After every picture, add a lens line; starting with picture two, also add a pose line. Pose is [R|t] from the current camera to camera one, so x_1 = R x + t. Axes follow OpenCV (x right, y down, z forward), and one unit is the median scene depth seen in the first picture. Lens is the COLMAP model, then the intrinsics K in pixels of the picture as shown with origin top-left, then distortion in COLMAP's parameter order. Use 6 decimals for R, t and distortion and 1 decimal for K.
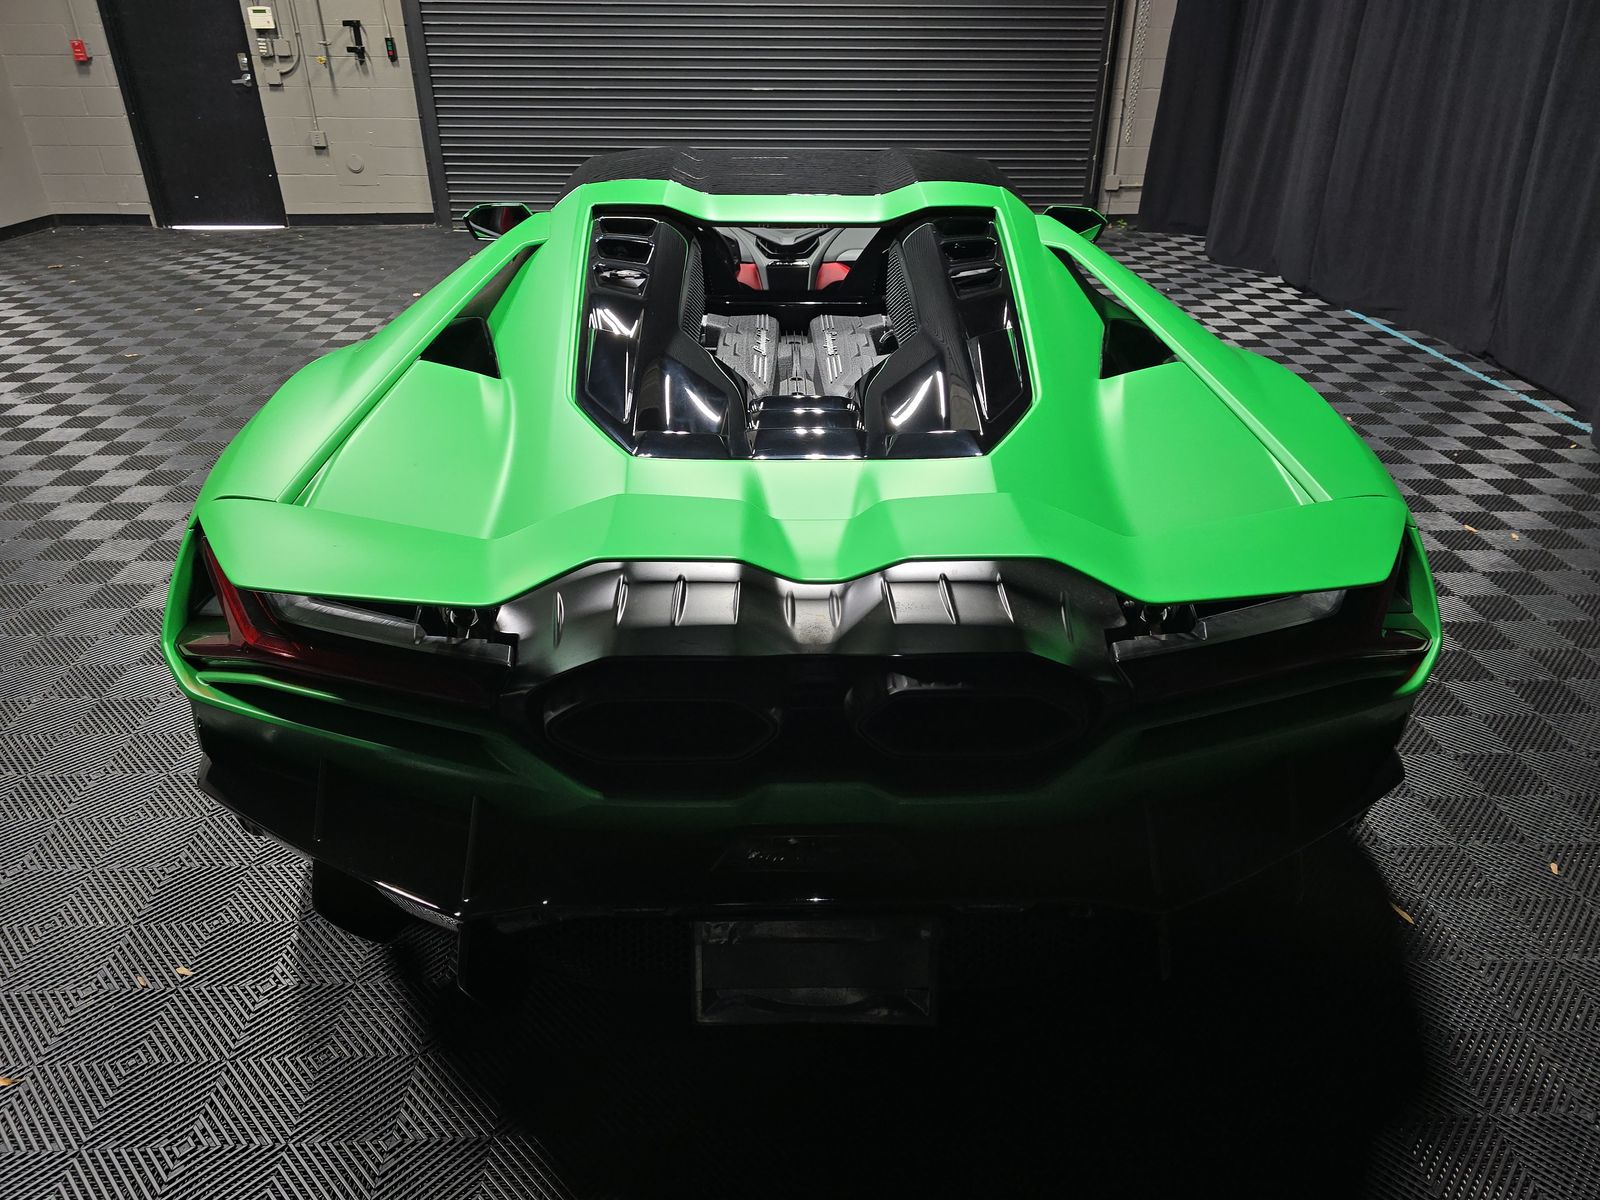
lens RADIAL K [[1051.6, 0, 800.0], [0, 1051.6, 600.0], [0, 0, 1]] dist [0.048537, -0.029443]
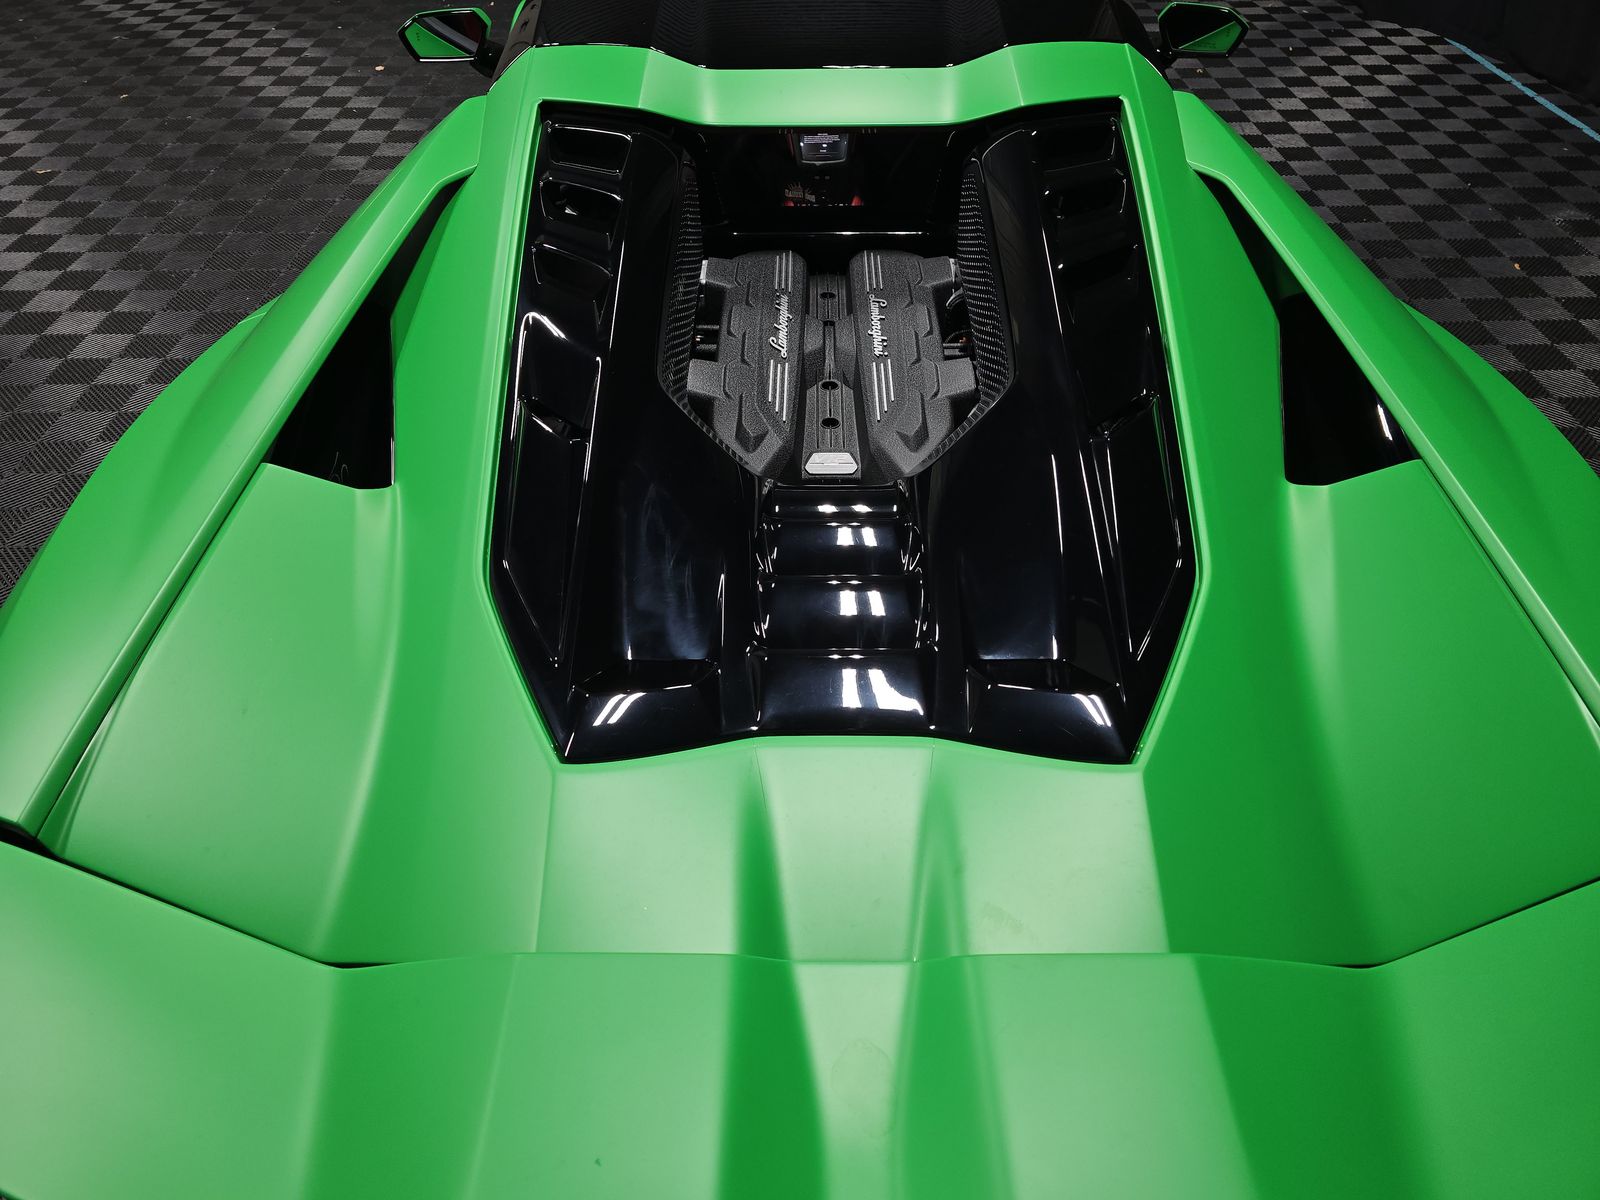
lens RADIAL K [[1051.6, 0, 800.0], [0, 1051.6, 600.0], [0, 0, 1]] dist [0.048537, -0.029443]
pose [[0.999476, 0.007222, -0.031539, 0.000202], [0.000615, 0.970353, 0.241691, -0.225858], [0.032349, -0.241584, 0.969841, 0.249825]]
